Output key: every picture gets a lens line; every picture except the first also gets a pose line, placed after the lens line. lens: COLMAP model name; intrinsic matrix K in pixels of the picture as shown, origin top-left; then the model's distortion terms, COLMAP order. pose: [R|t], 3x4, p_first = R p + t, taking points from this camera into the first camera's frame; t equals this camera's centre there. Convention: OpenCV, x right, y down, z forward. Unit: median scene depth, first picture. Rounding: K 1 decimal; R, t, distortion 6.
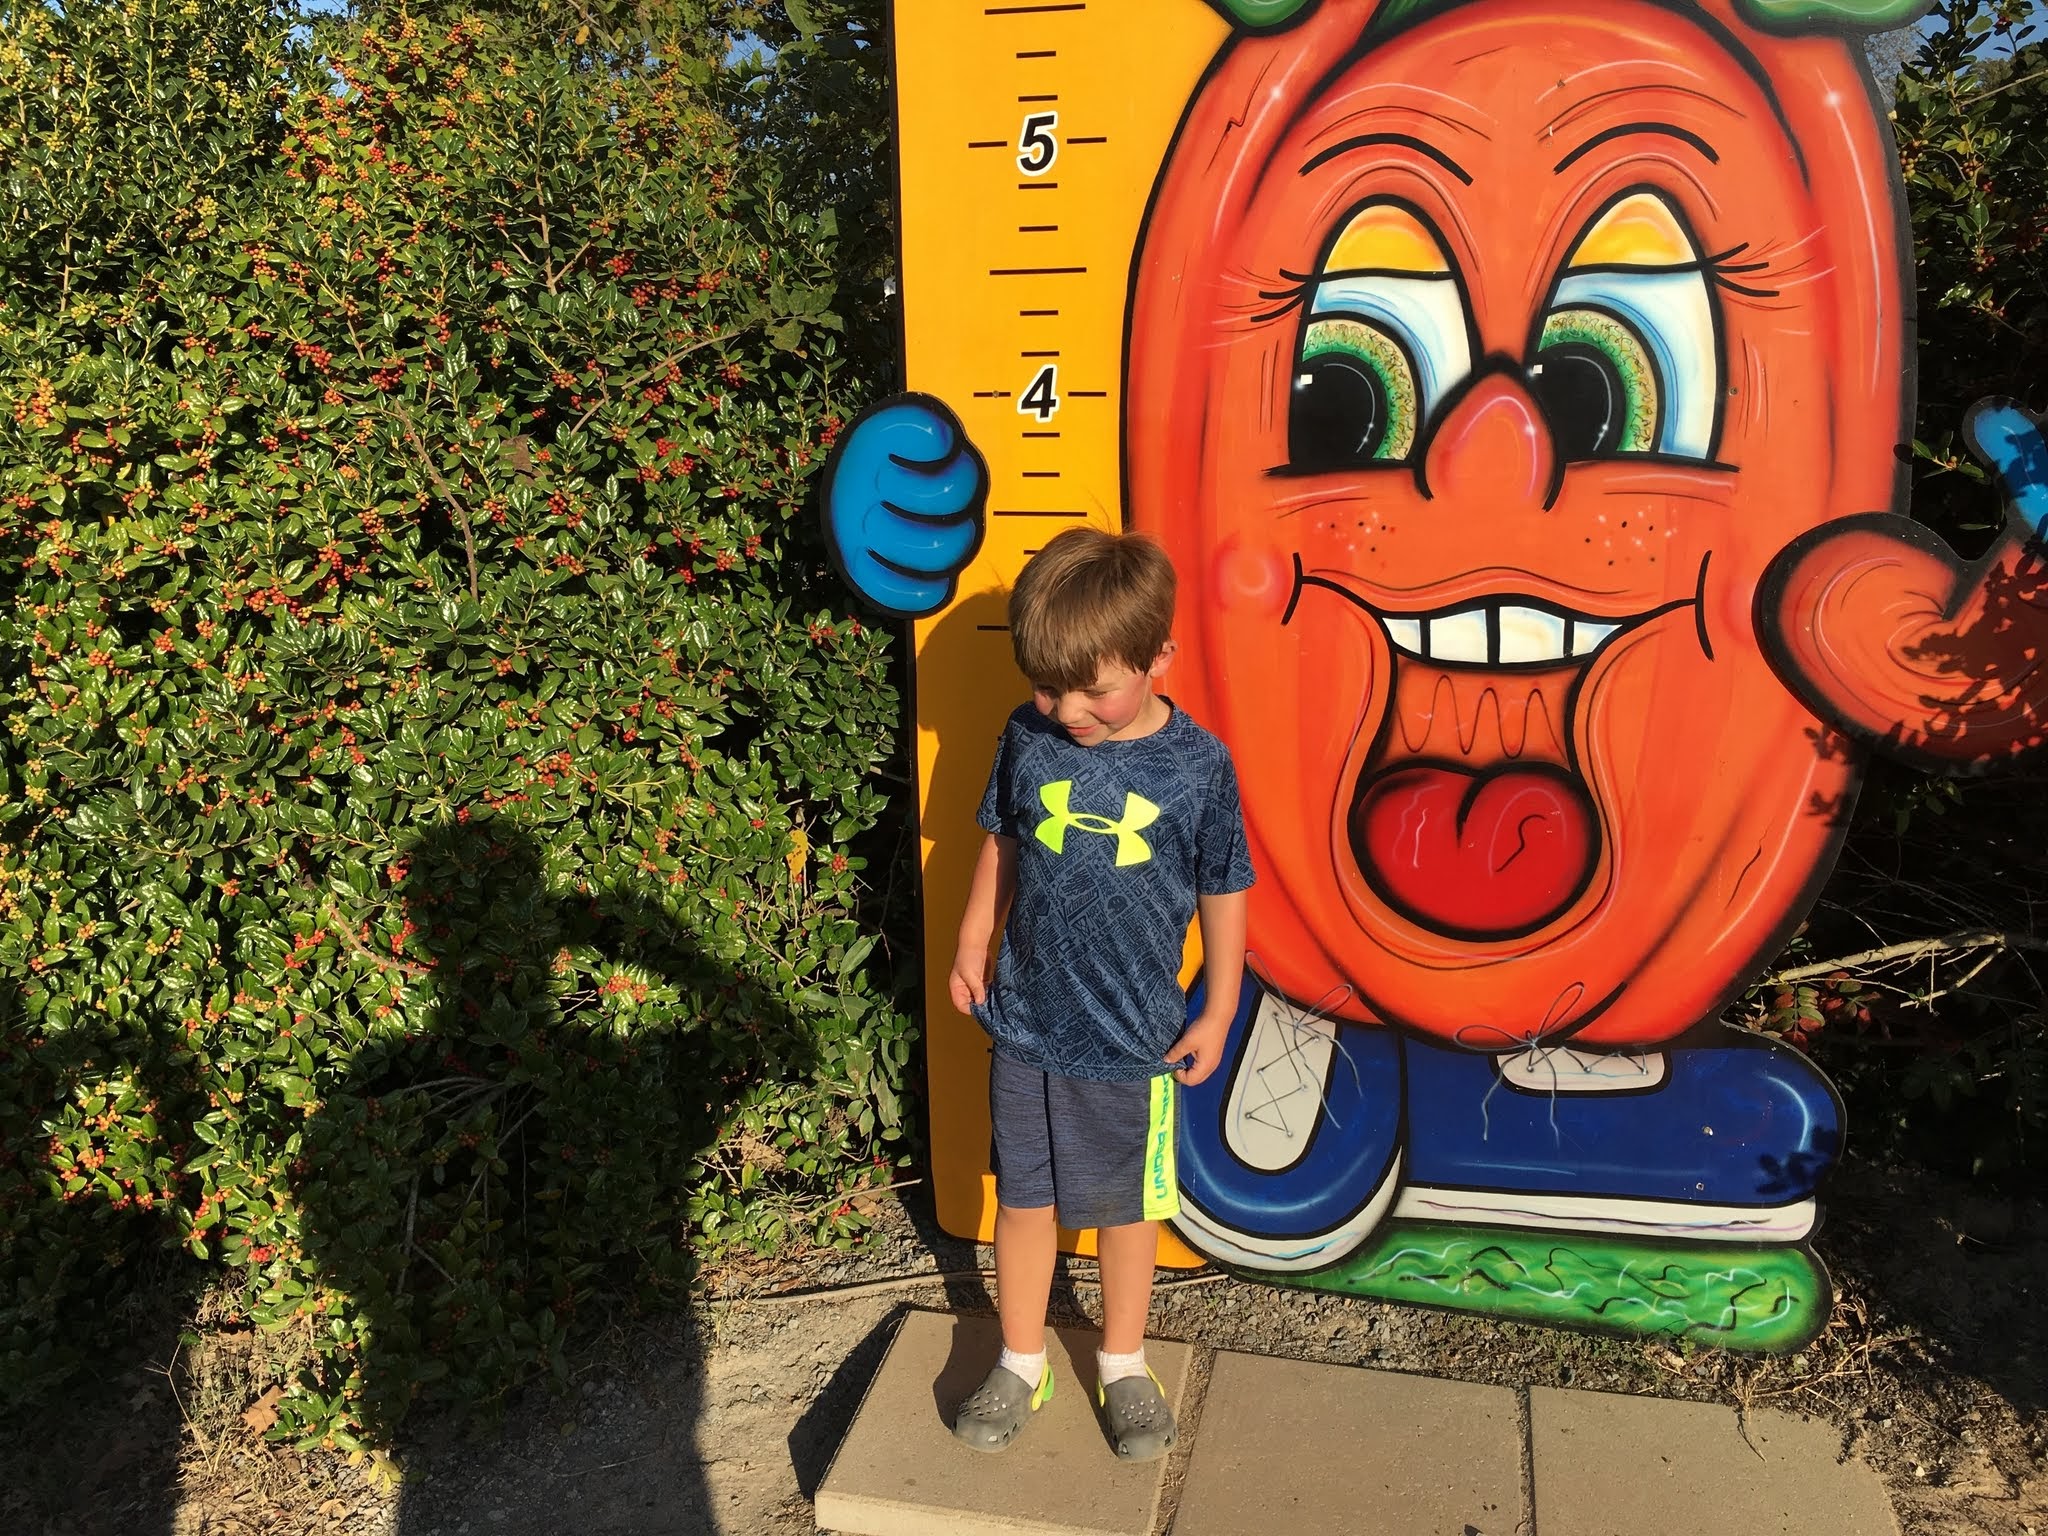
lens RADIAL K [[1684.7, 0, 1028.4], [0, 1684.7, 739.6], [0, 0, 1]] dist [0.063659, -0.102270]
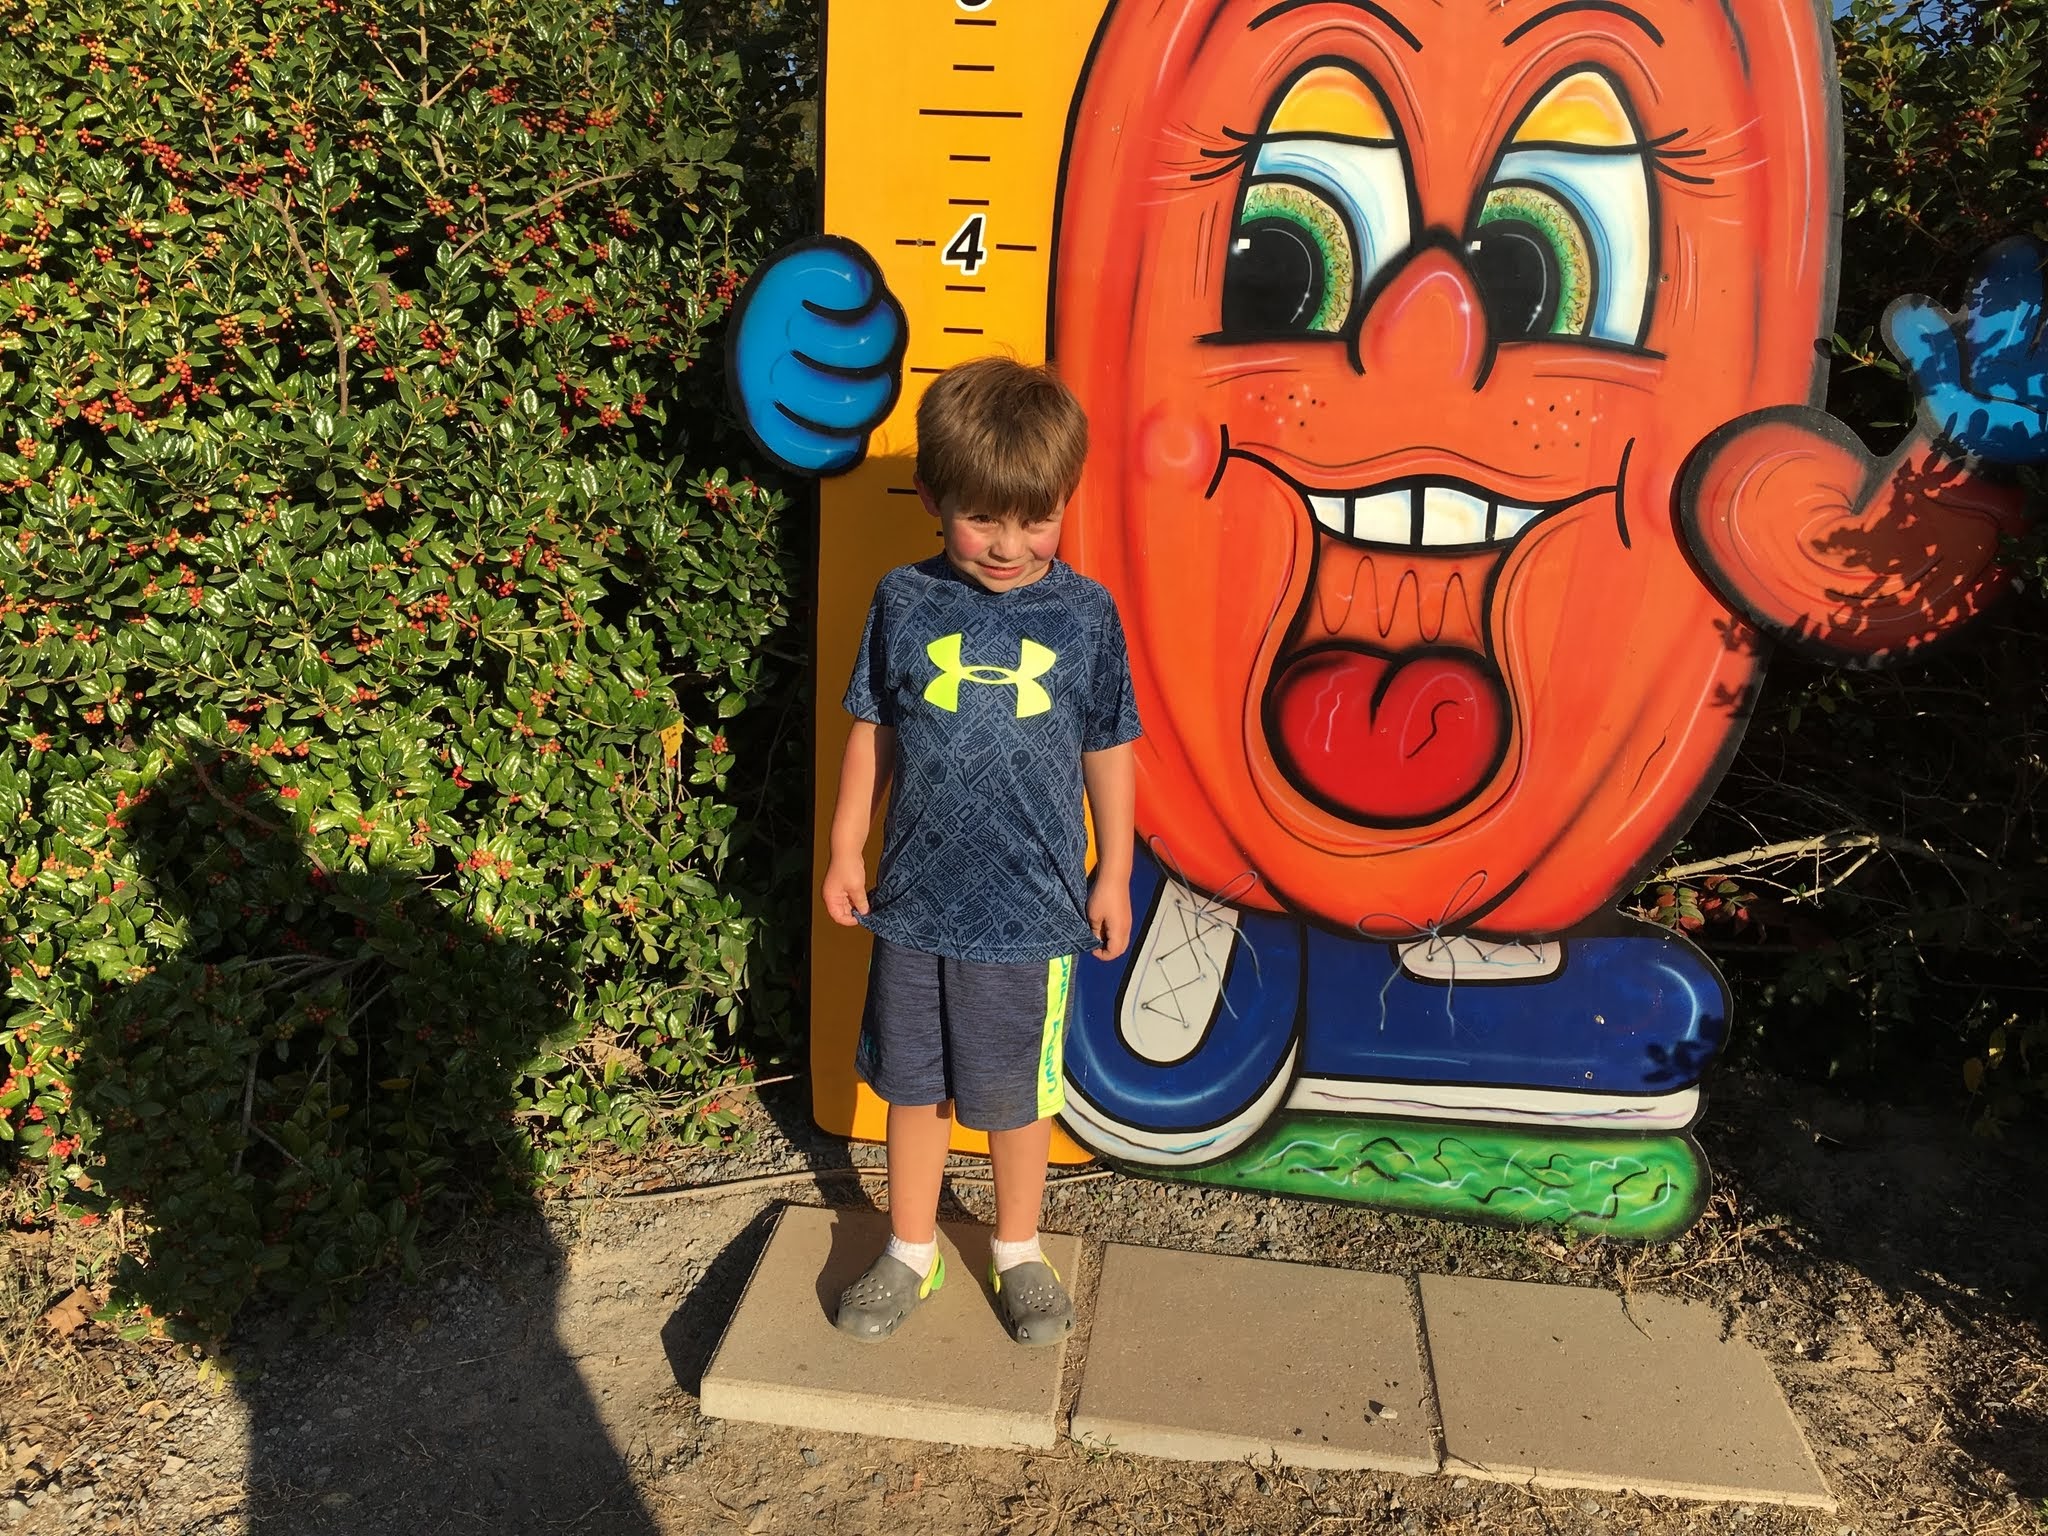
lens RADIAL K [[1684.7, 0, 1028.4], [0, 1684.7, 739.6], [0, 0, 1]] dist [0.063659, -0.102270]
pose [[0.991711, 0.034486, 0.123776, -0.066986], [-0.035439, 0.999357, 0.005510, 0.068790], [-0.123506, -0.009851, 0.992295, 0.040969]]
